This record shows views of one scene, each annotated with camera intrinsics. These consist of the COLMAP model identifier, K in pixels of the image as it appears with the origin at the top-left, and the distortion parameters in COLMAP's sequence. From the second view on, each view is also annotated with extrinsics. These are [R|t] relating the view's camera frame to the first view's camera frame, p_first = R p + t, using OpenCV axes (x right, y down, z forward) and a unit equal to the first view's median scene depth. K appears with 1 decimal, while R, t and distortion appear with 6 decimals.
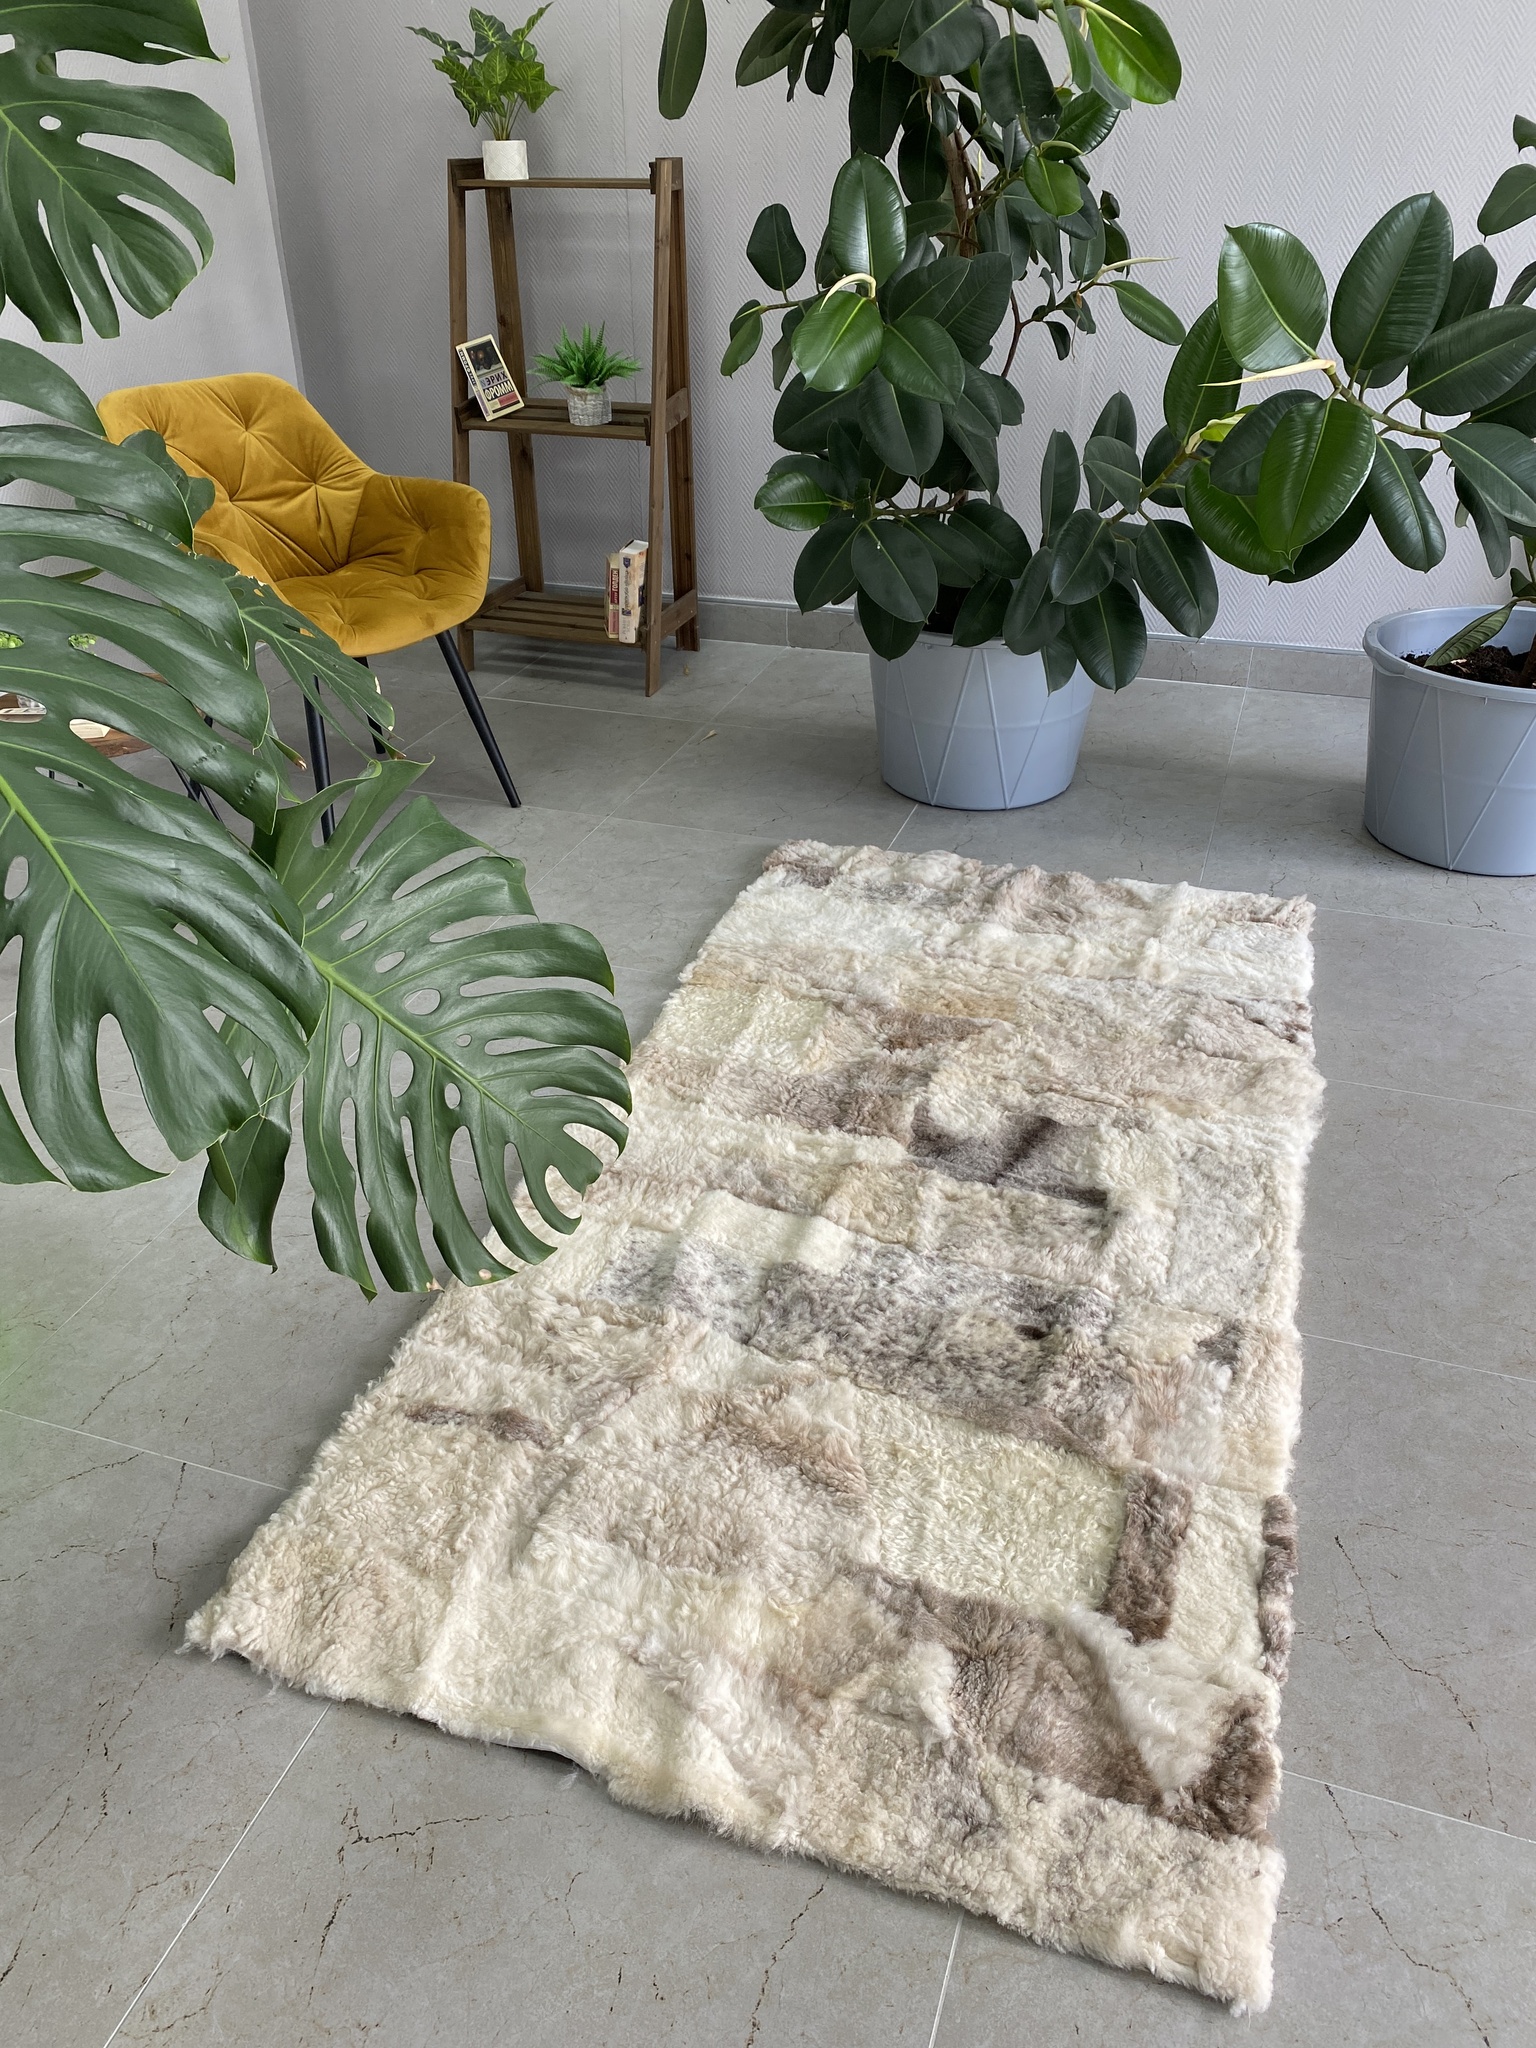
lens RADIAL K [[1575.6, 0, 747.7], [0, 1575.6, 1054.6], [0, 0, 1]] dist [0.050122, -0.092603]
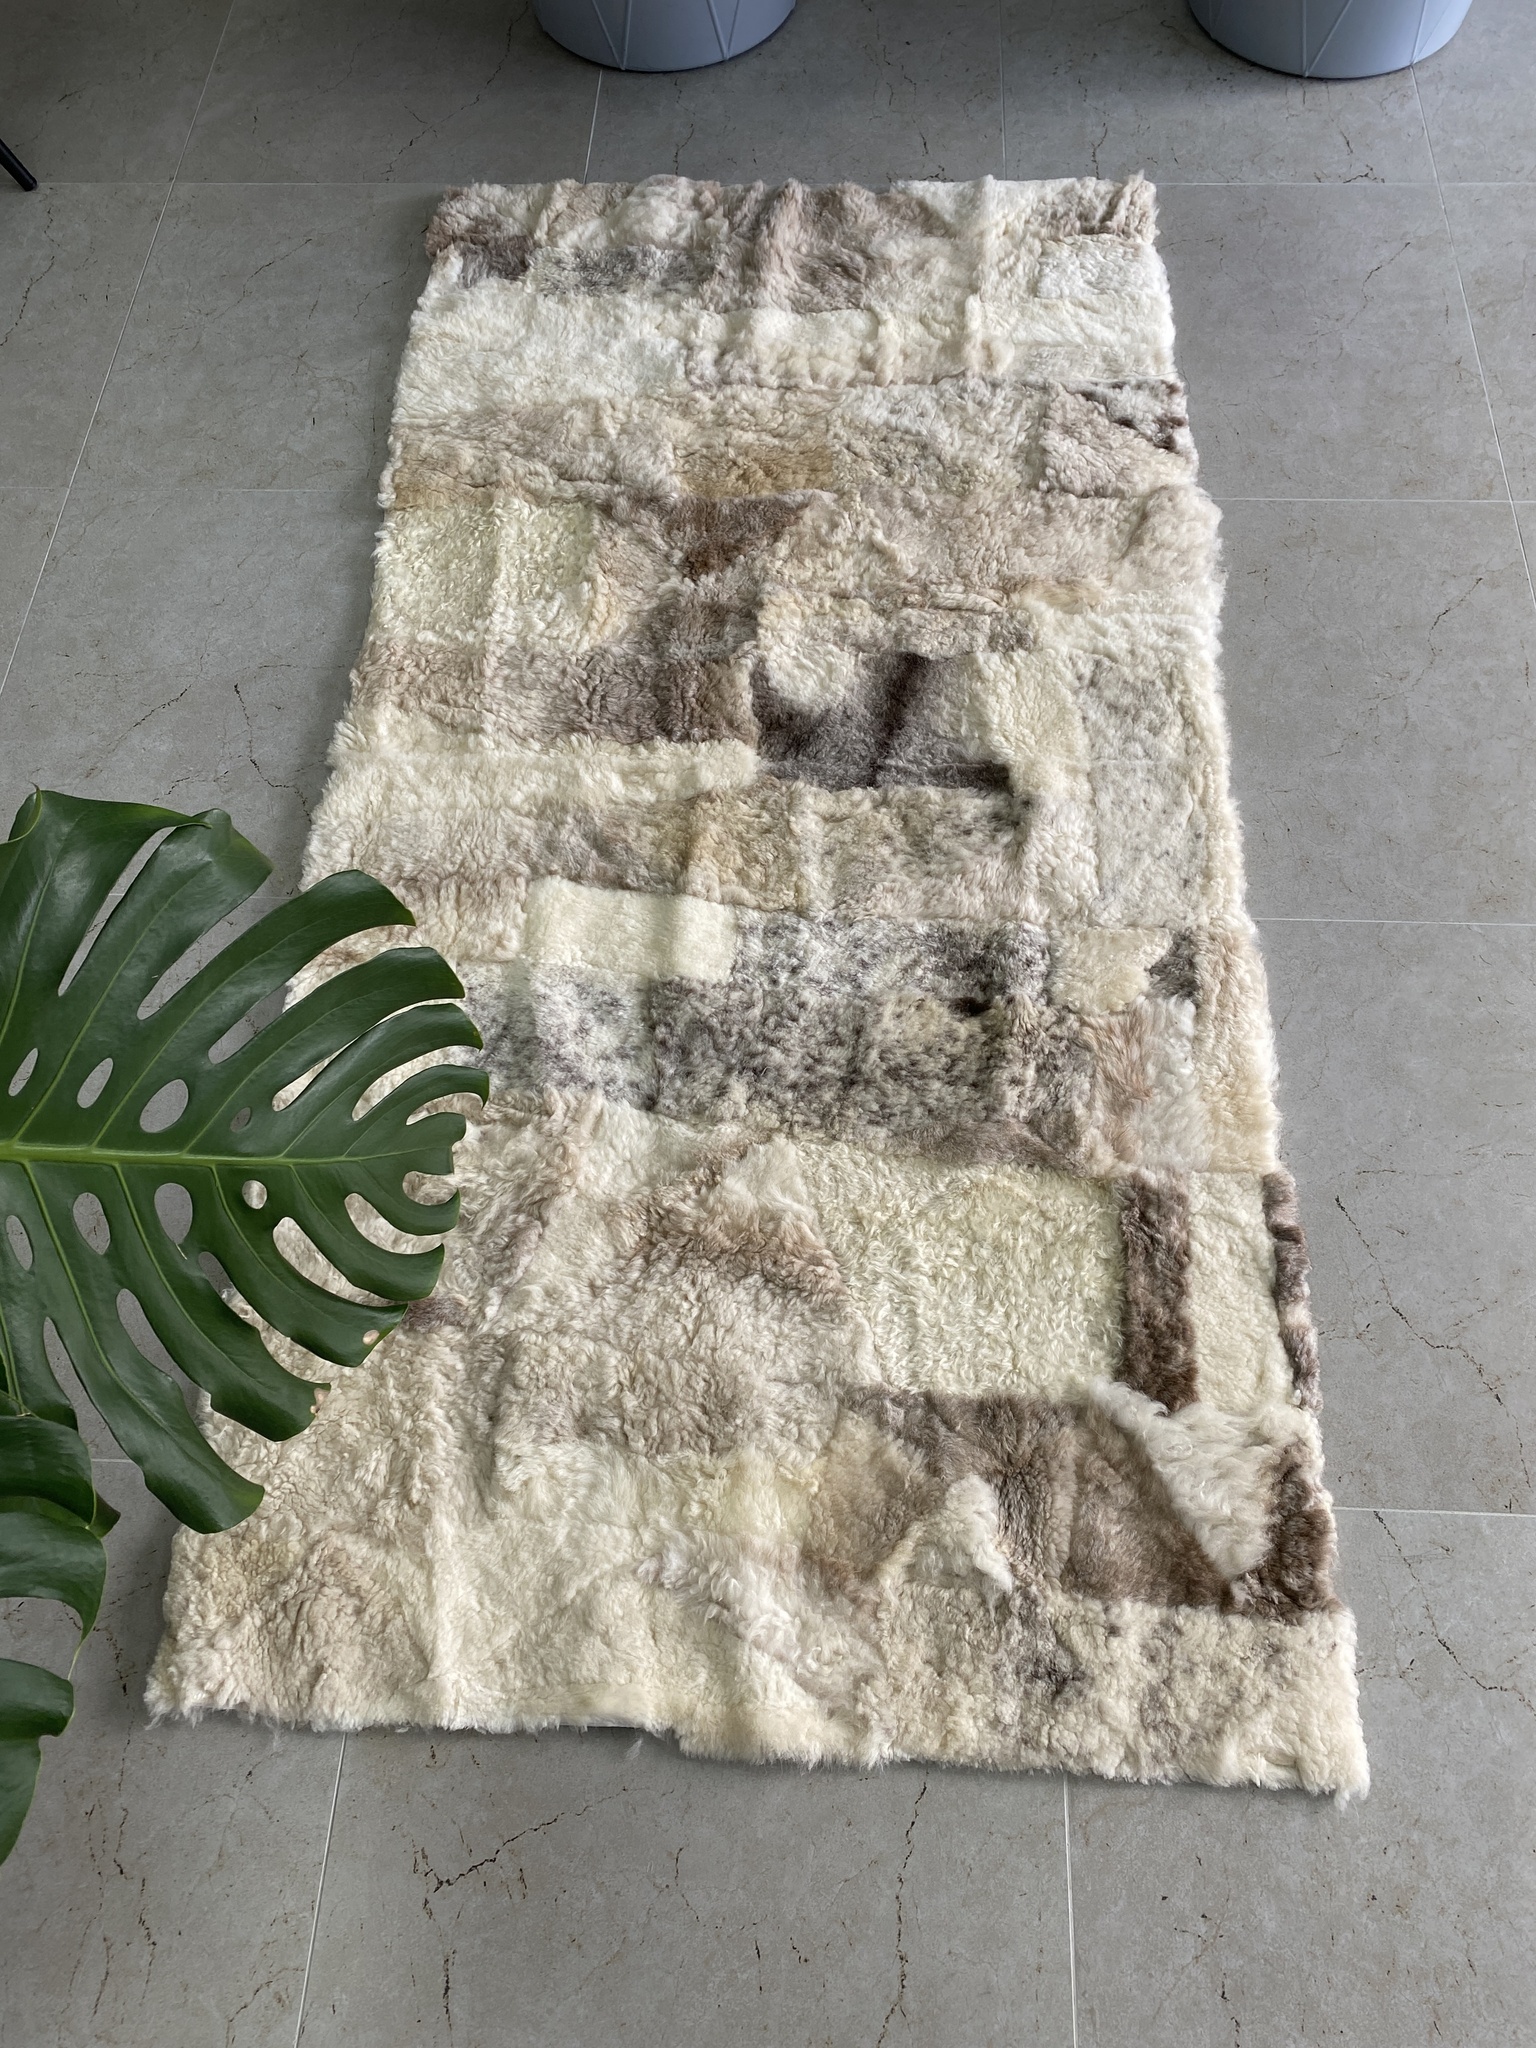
lens RADIAL K [[1565.8, 0, 768.0], [0, 1565.8, 1024.0], [0, 0, 1]] dist [0.071634, -0.146824]
pose [[0.958698, -0.258961, 0.117633, -0.029684], [0.161674, 0.836422, 0.523698, -0.302585], [-0.234008, -0.483050, 0.843743, 0.325484]]
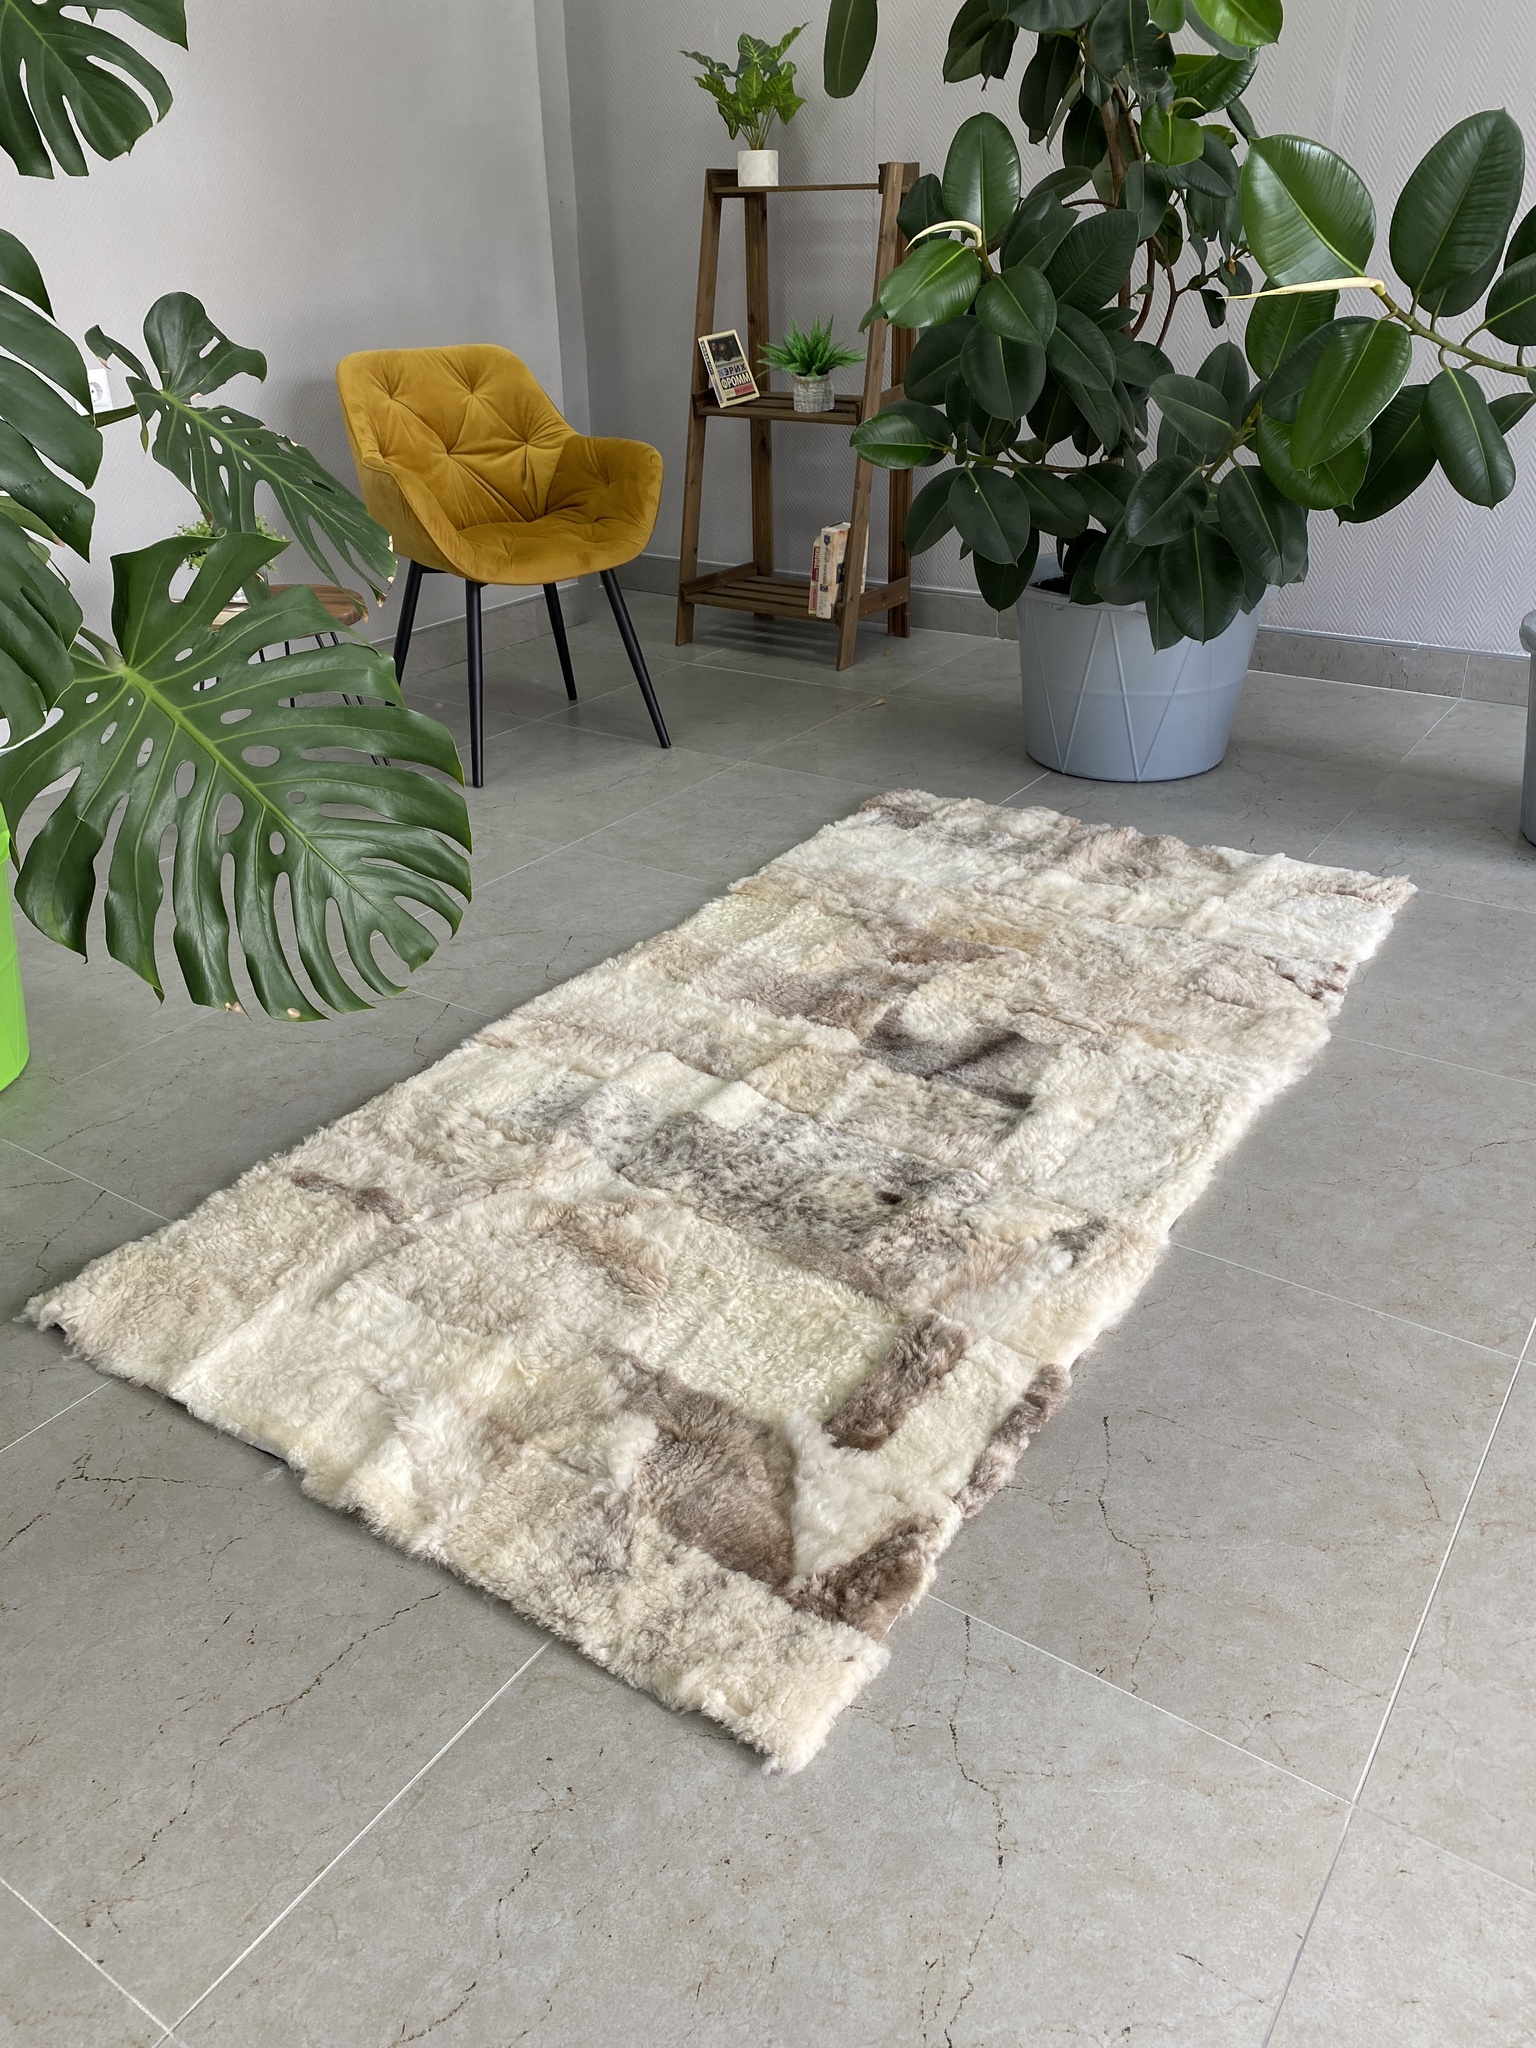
lens RADIAL K [[1582.5, 0, 754.0], [0, 1582.5, 1022.7], [0, 0, 1]] dist [0.050680, -0.059961]
pose [[0.964618, 0.111182, -0.239061, 0.348585], [-0.127016, 0.990546, -0.051831, 0.138161], [0.231038, 0.080362, 0.969620, -0.002849]]
